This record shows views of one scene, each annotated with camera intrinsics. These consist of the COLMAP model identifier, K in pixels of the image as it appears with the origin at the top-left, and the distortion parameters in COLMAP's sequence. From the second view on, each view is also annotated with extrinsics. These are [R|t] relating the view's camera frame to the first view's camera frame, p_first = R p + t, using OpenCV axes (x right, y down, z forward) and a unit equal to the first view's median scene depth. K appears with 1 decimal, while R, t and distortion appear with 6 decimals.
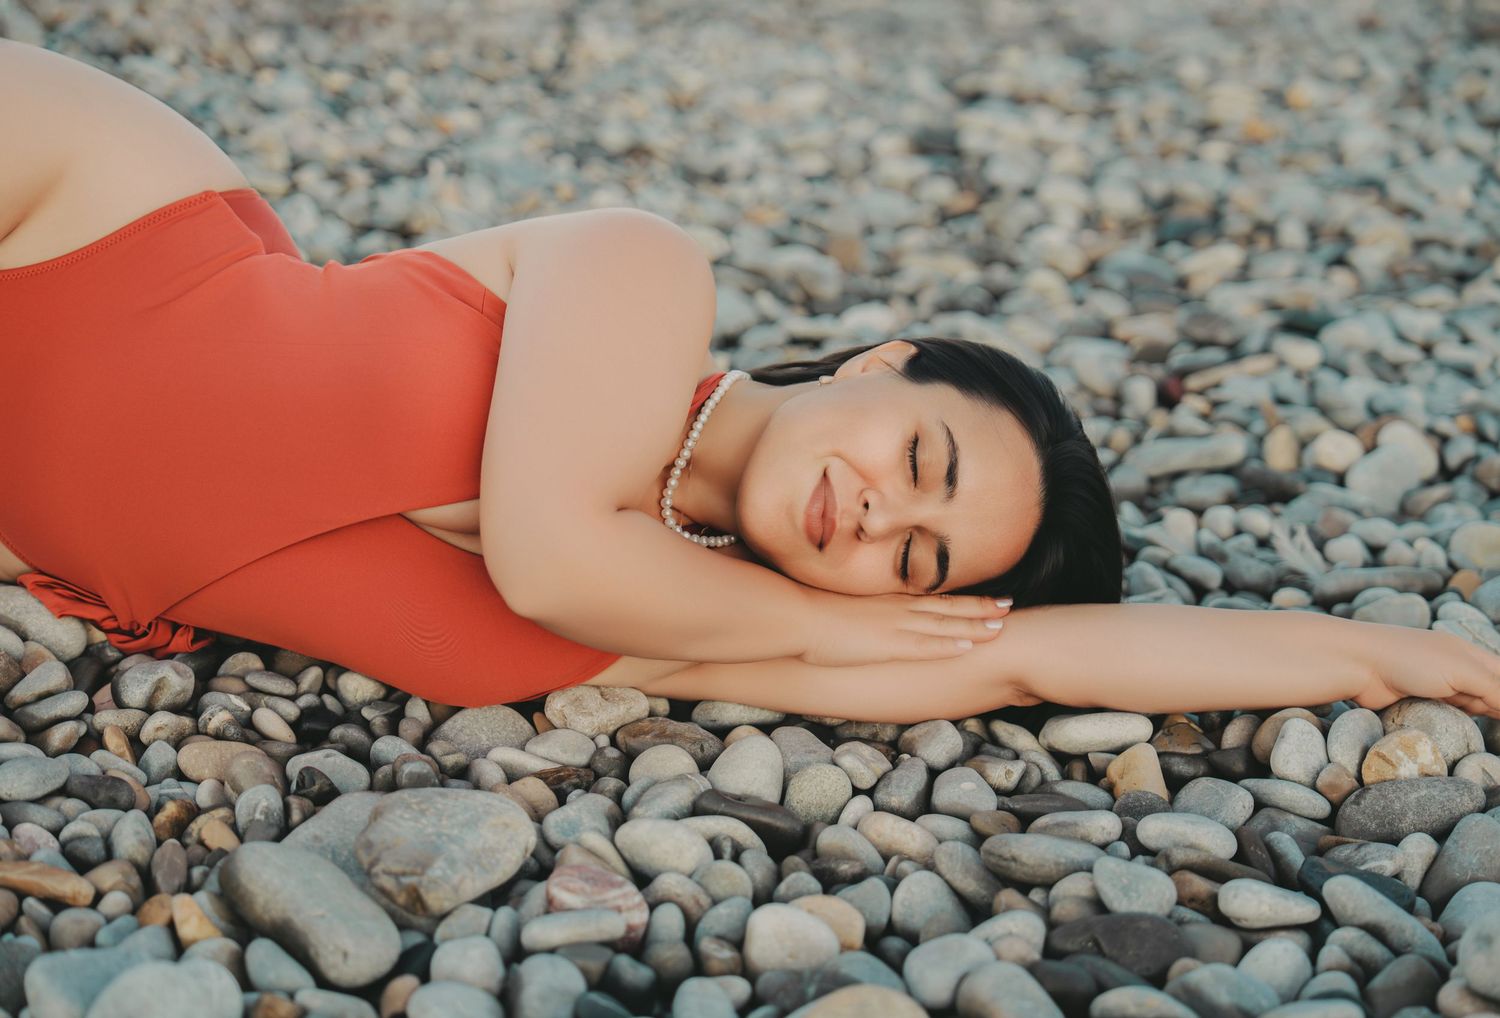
lens RADIAL K [[3063.1, 0, 779.5], [0, 3063.1, 511.2], [0, 0, 1]] dist [0.317864, -0.001348]
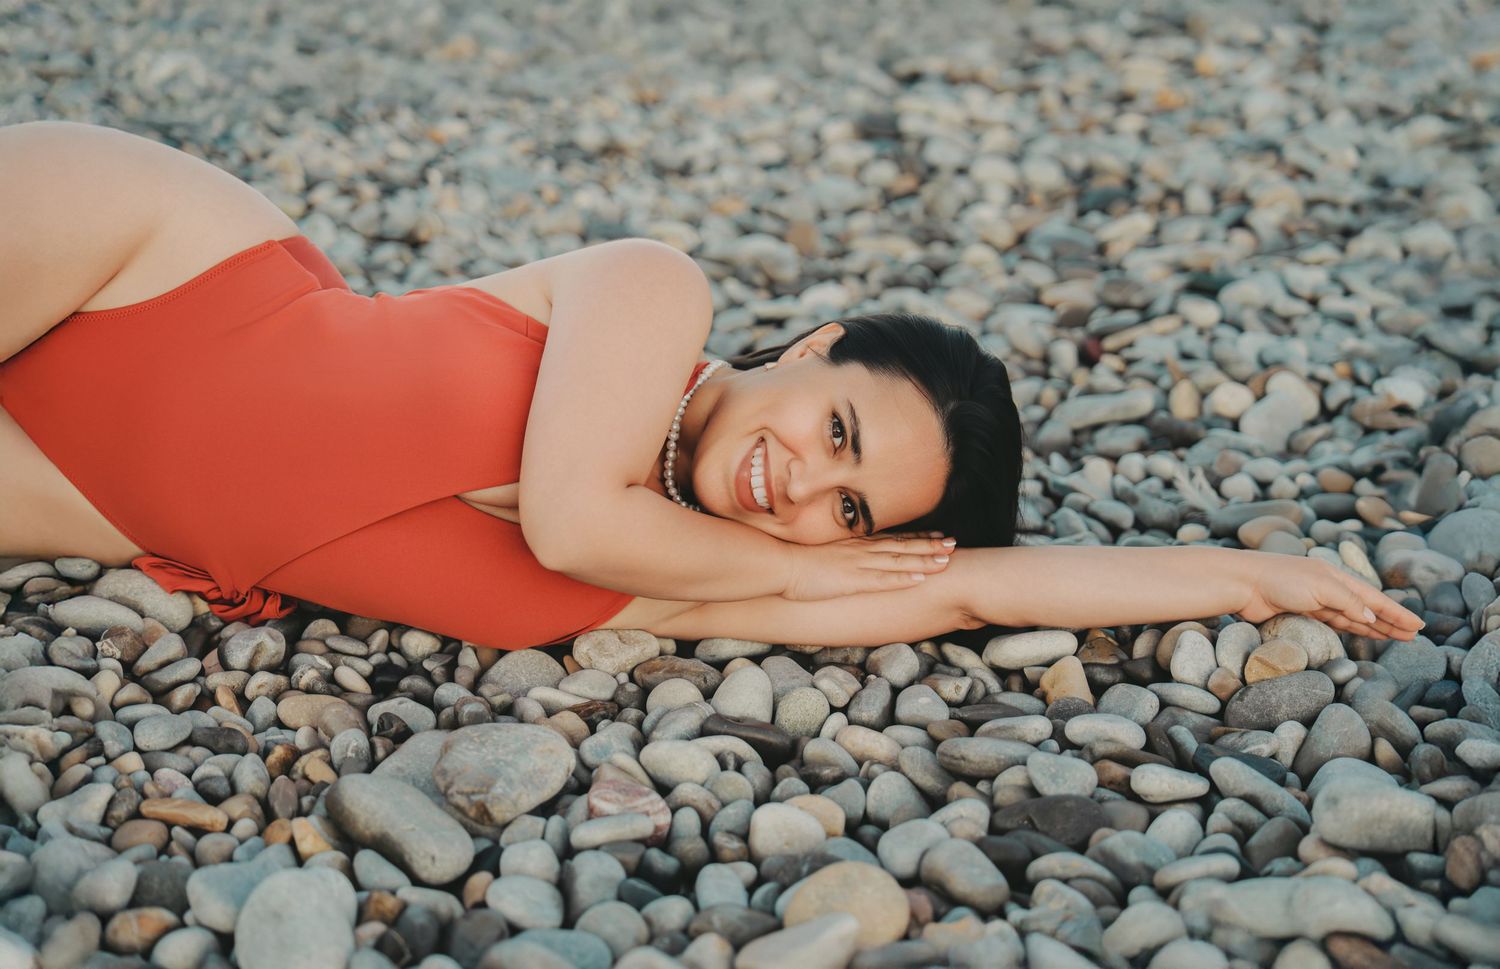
lens RADIAL K [[3206.3, 0, 750.0], [0, 3206.3, 484.5], [0, 0, 1]] dist [0.438696, 0.130910]
pose [[0.998774, -0.049489, 0.000744, -0.004572], [0.049469, 0.998627, 0.017241, -0.022056], [-0.001596, -0.017183, 0.999851, -0.275055]]
